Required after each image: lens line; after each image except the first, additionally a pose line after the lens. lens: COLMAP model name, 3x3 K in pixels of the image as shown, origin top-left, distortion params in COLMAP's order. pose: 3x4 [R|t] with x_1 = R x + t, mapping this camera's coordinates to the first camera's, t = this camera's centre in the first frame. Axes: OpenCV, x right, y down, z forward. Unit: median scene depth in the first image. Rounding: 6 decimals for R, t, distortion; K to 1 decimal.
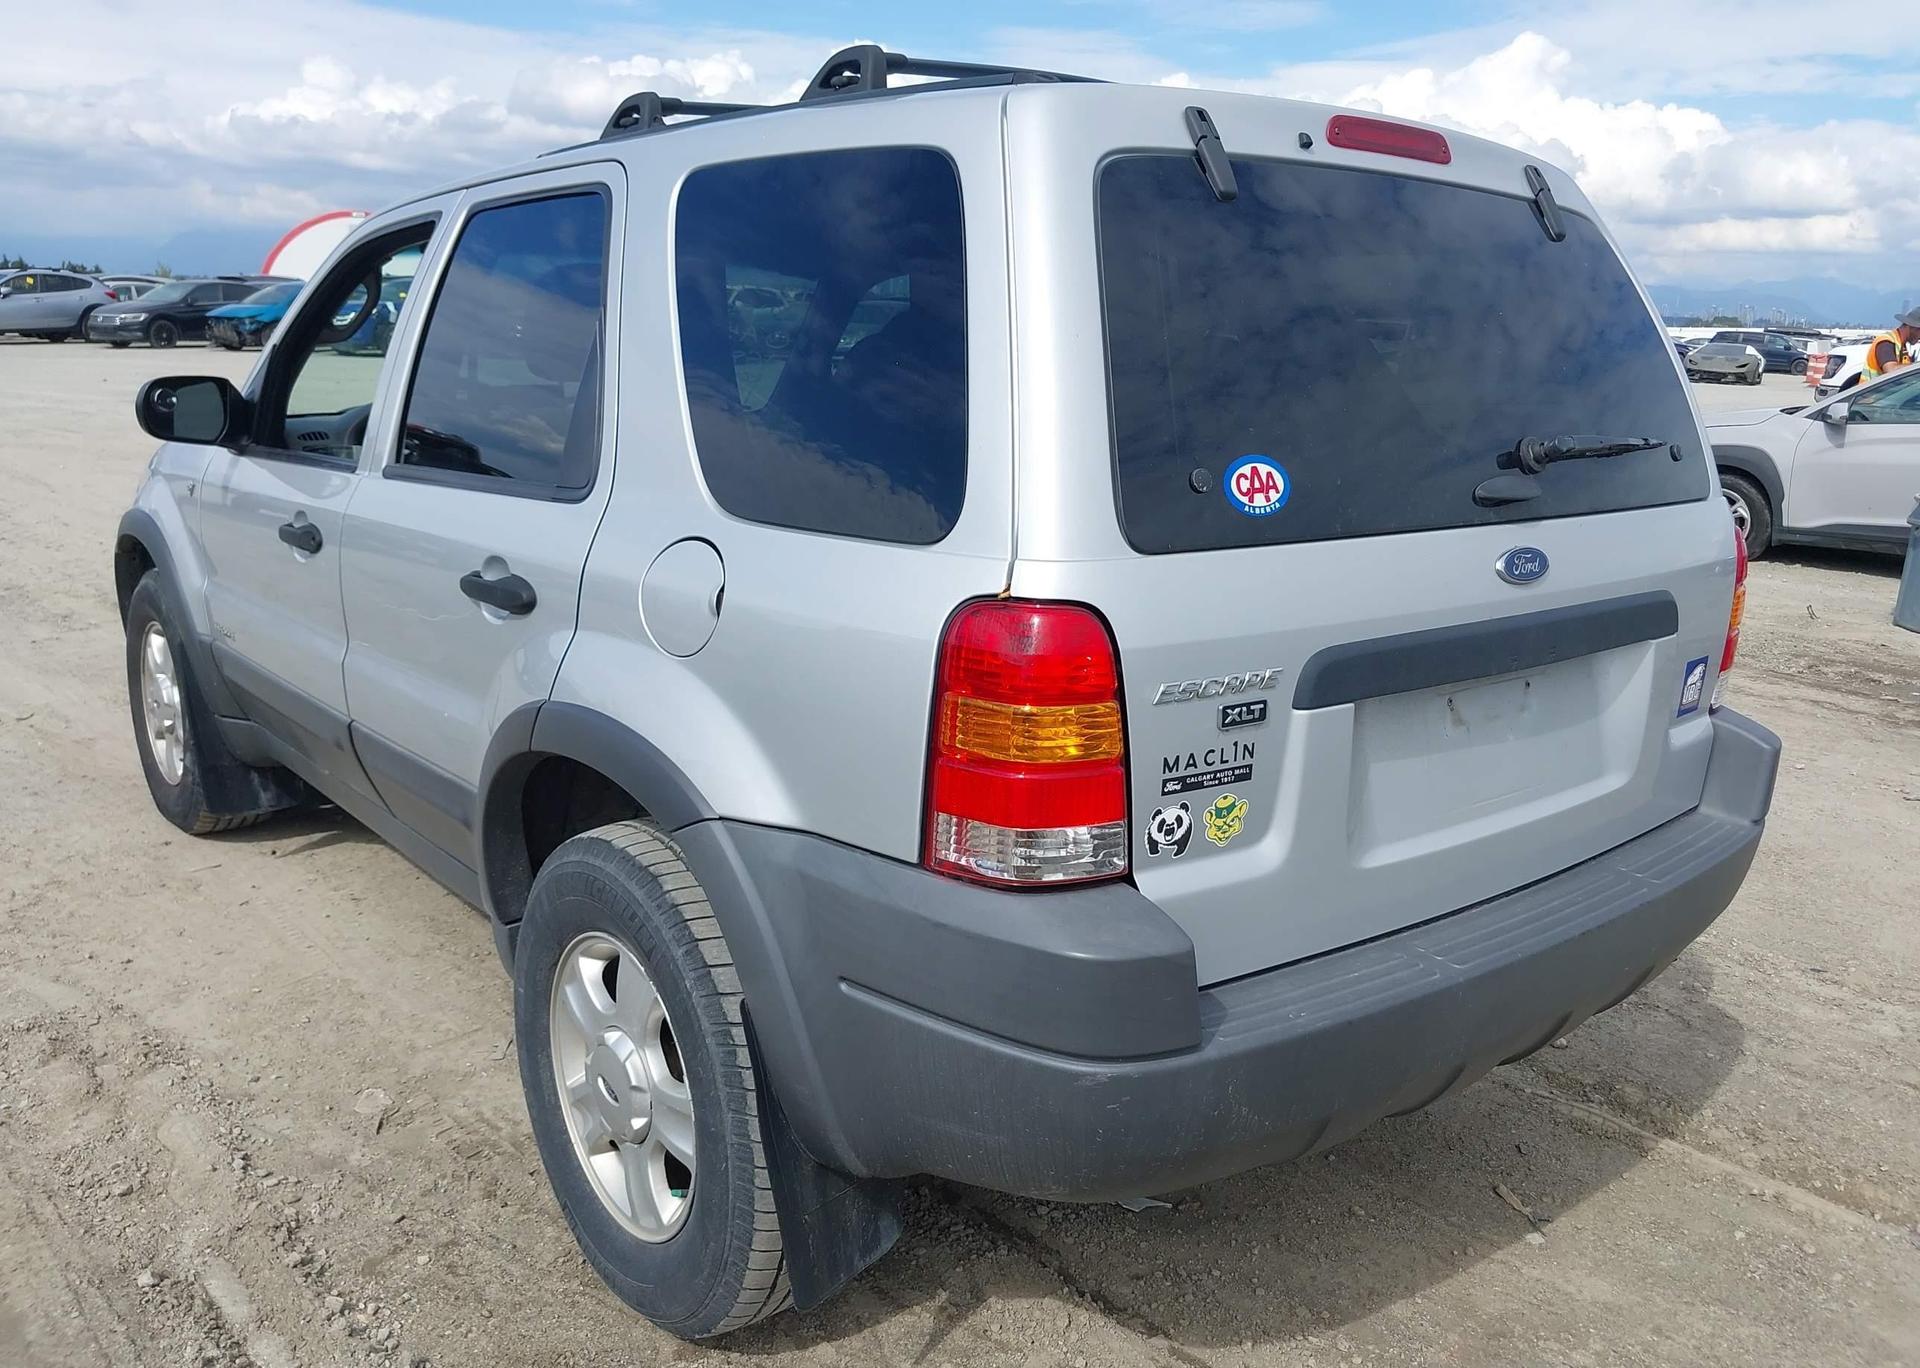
lens RADIAL K [[1576.5, 0, 971.4], [0, 1576.5, 675.8], [0, 0, 1]] dist [0.008632, -0.014901]
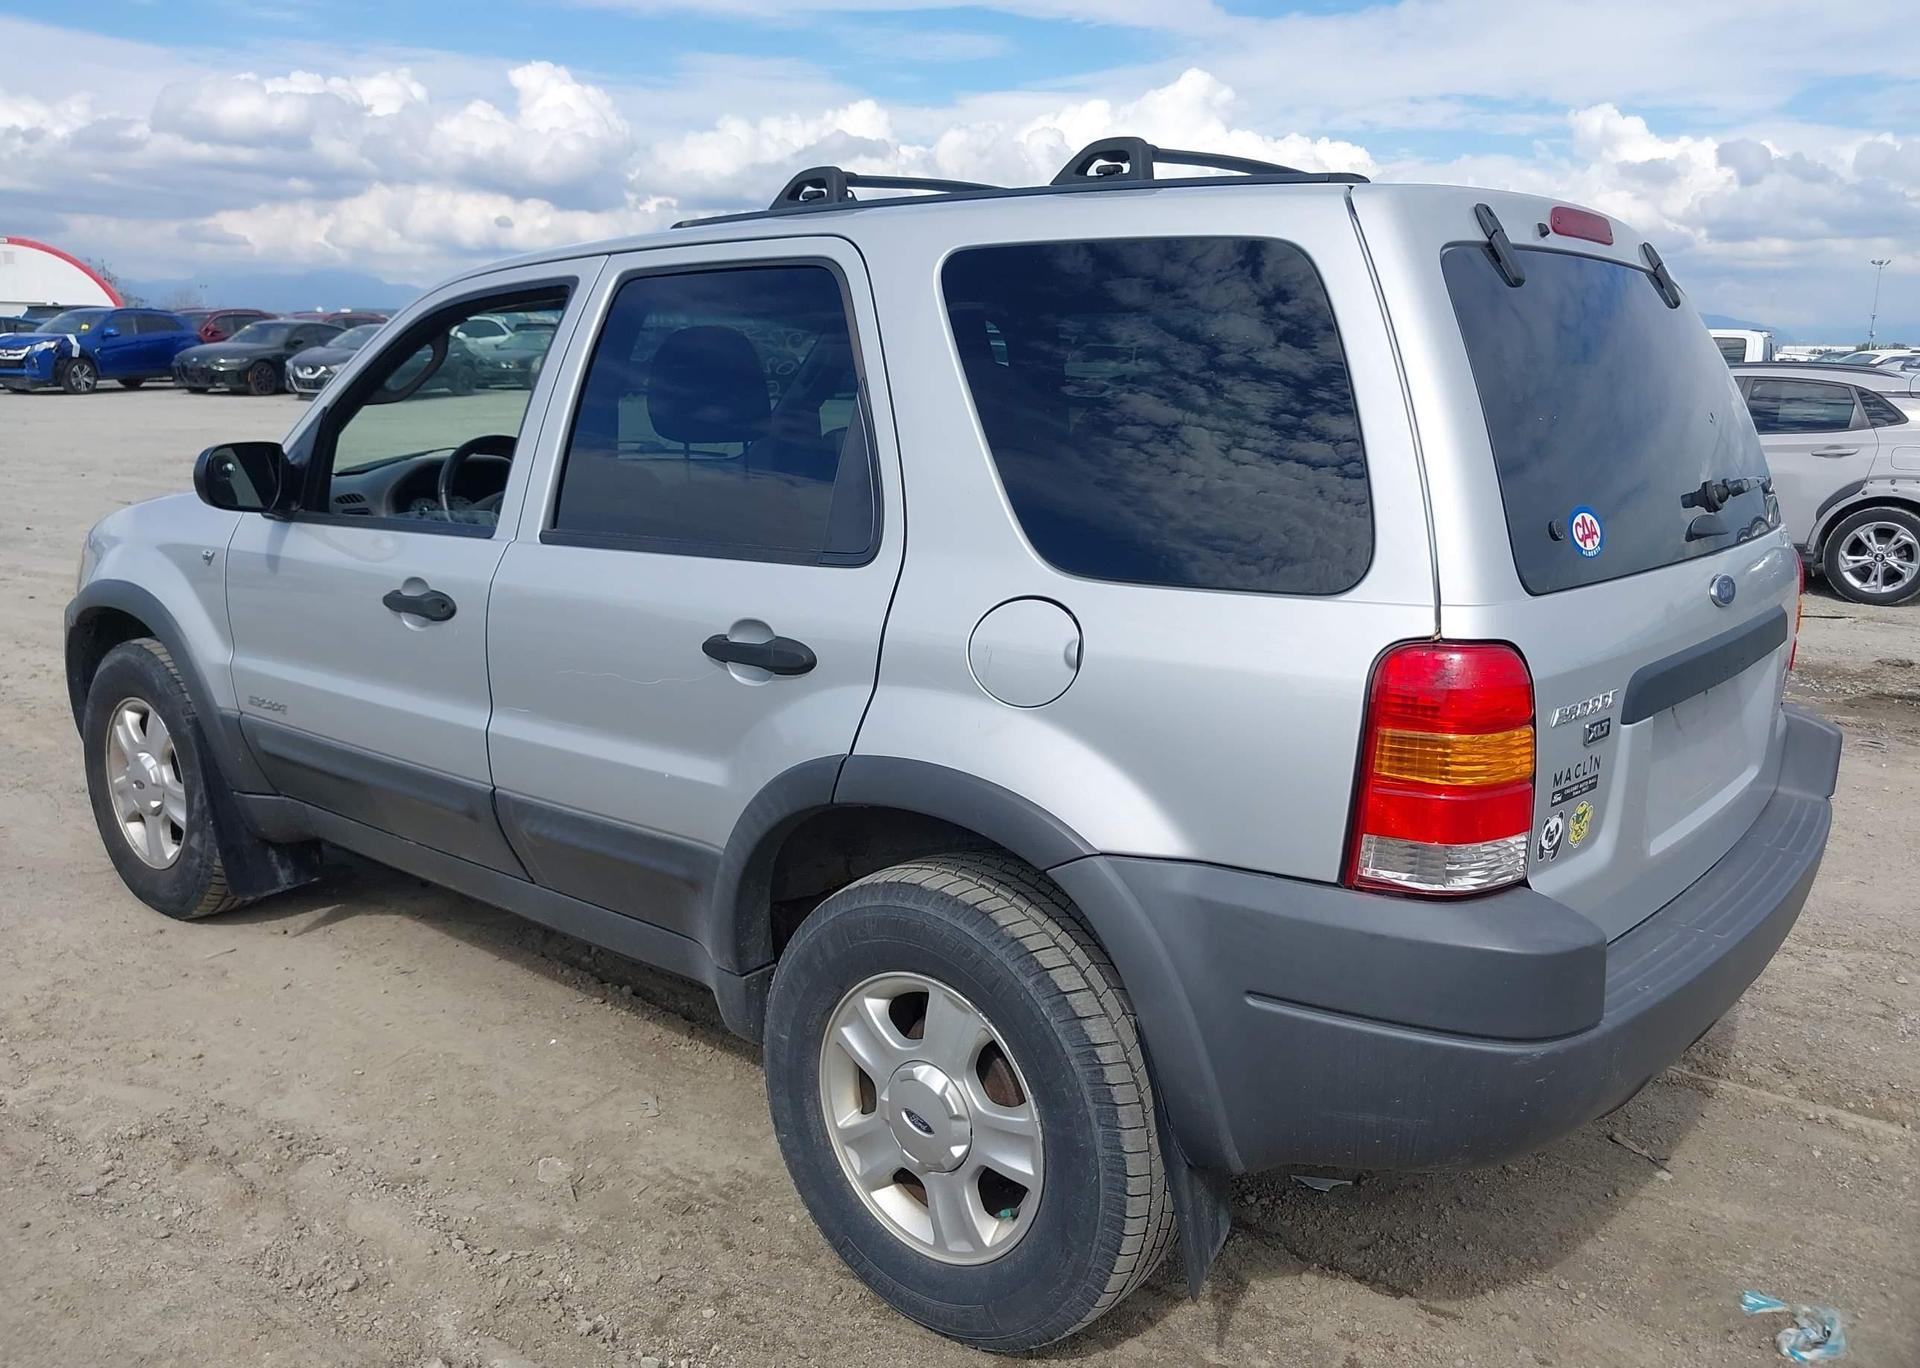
lens RADIAL K [[1576.5, 0, 971.4], [0, 1576.5, 675.8], [0, 0, 1]] dist [0.008632, -0.014901]
pose [[0.981178, -0.050237, 0.186456, -0.376824], [0.052868, 0.998560, -0.009158, -0.023288], [-0.185727, 0.018843, 0.982421, -0.040540]]
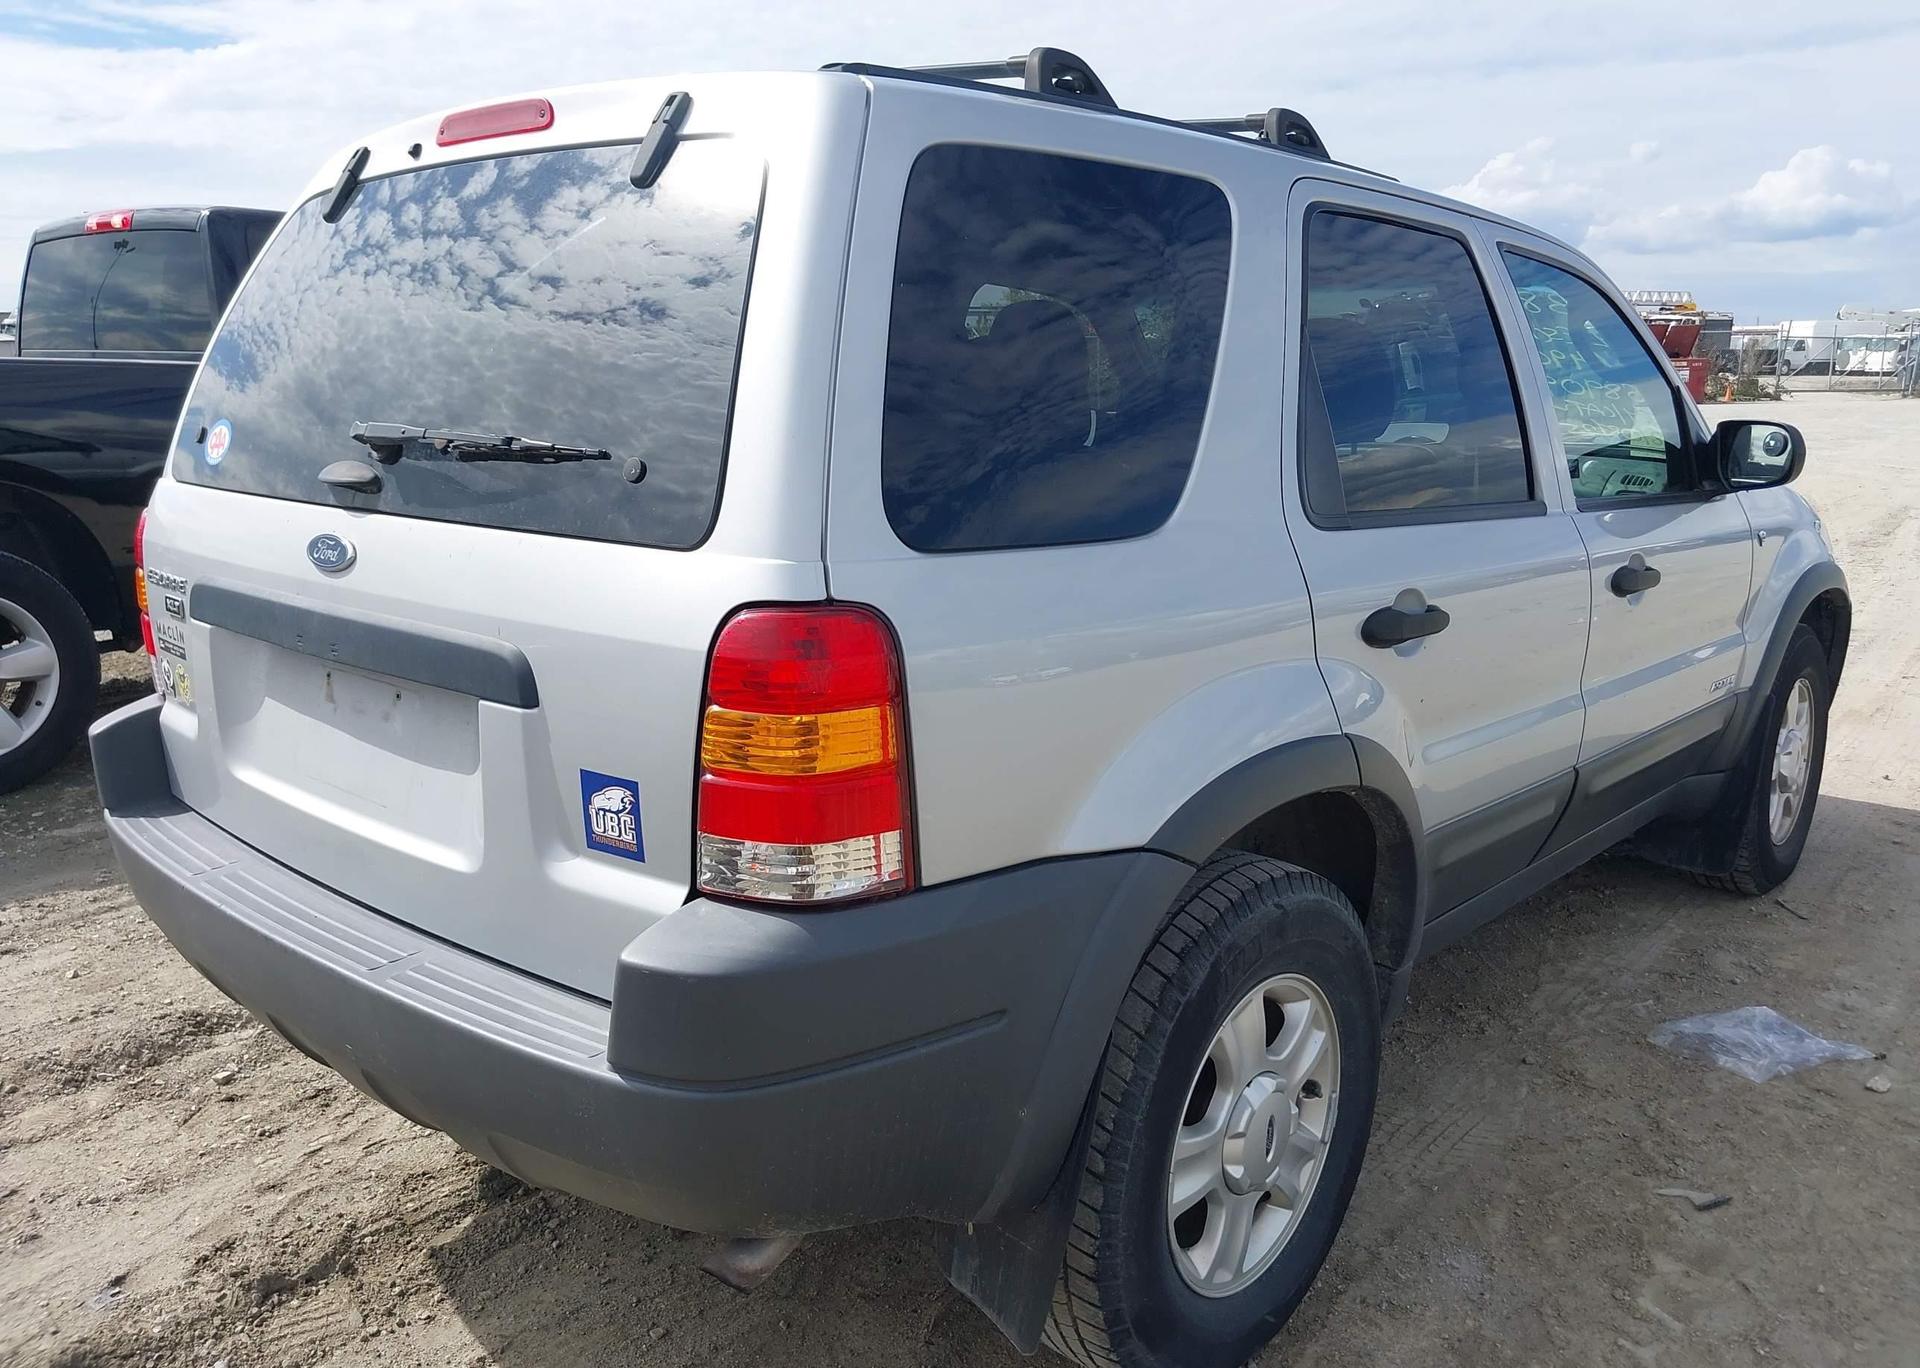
lens RADIAL K [[1576.5, 0, 971.4], [0, 1576.5, 675.8], [0, 0, 1]] dist [0.008632, -0.014901]
pose [[0.135738, 0.165287, -0.976860, 1.231101], [-0.218120, 0.966779, 0.133273, -0.191073], [0.966436, 0.194983, 0.167281, 1.115043]]
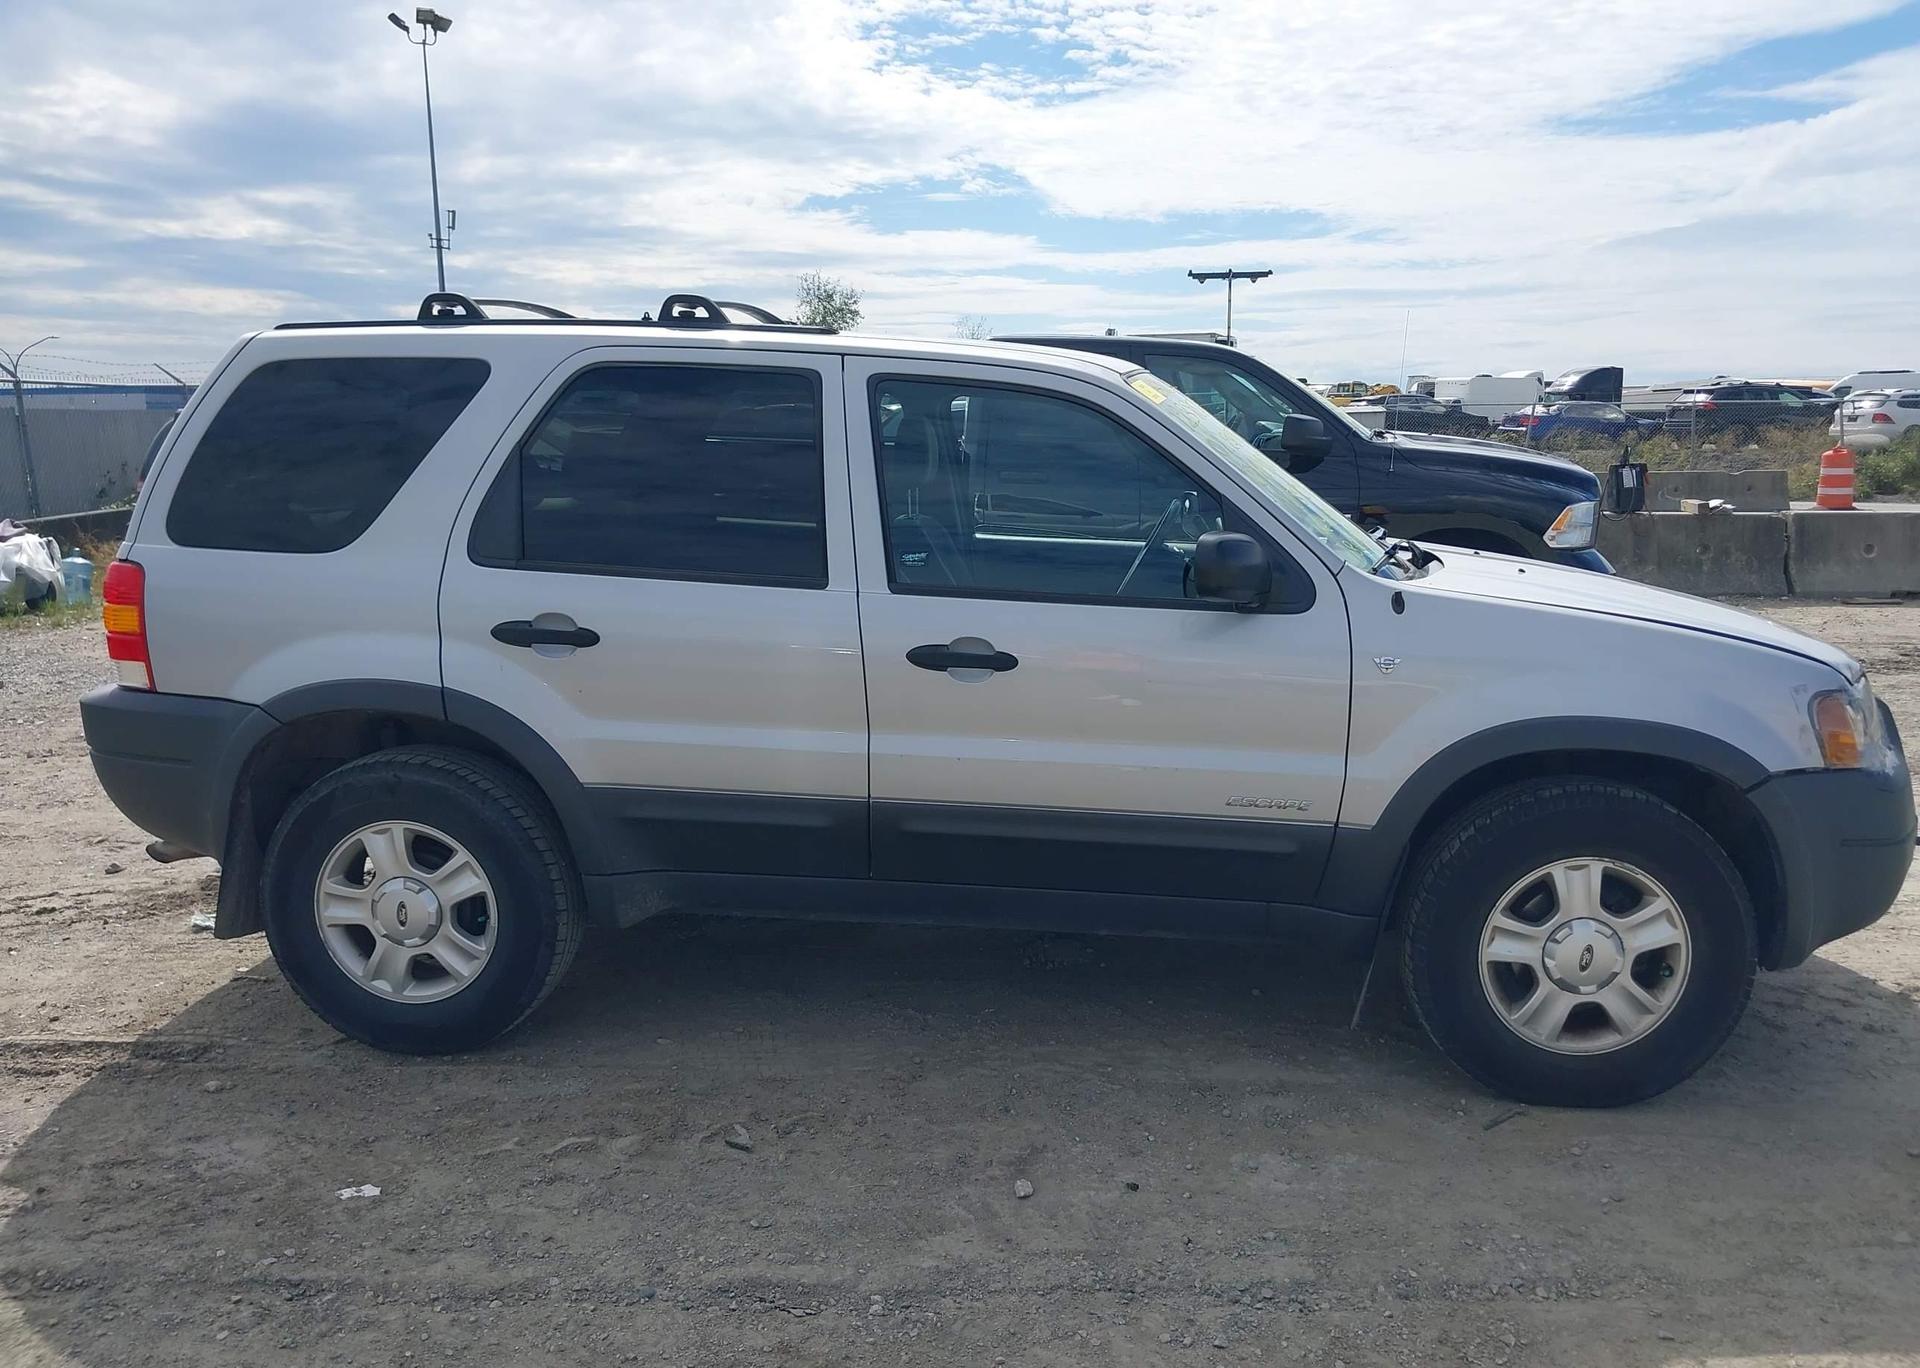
lens RADIAL K [[1576.5, 0, 971.4], [0, 1576.5, 675.8], [0, 0, 1]] dist [0.008632, -0.014901]
pose [[-0.747258, 0.076097, -0.660162, 0.986794], [-0.173095, 0.936840, 0.303921, -0.660144], [0.641594, 0.341379, -0.686890, 2.918582]]
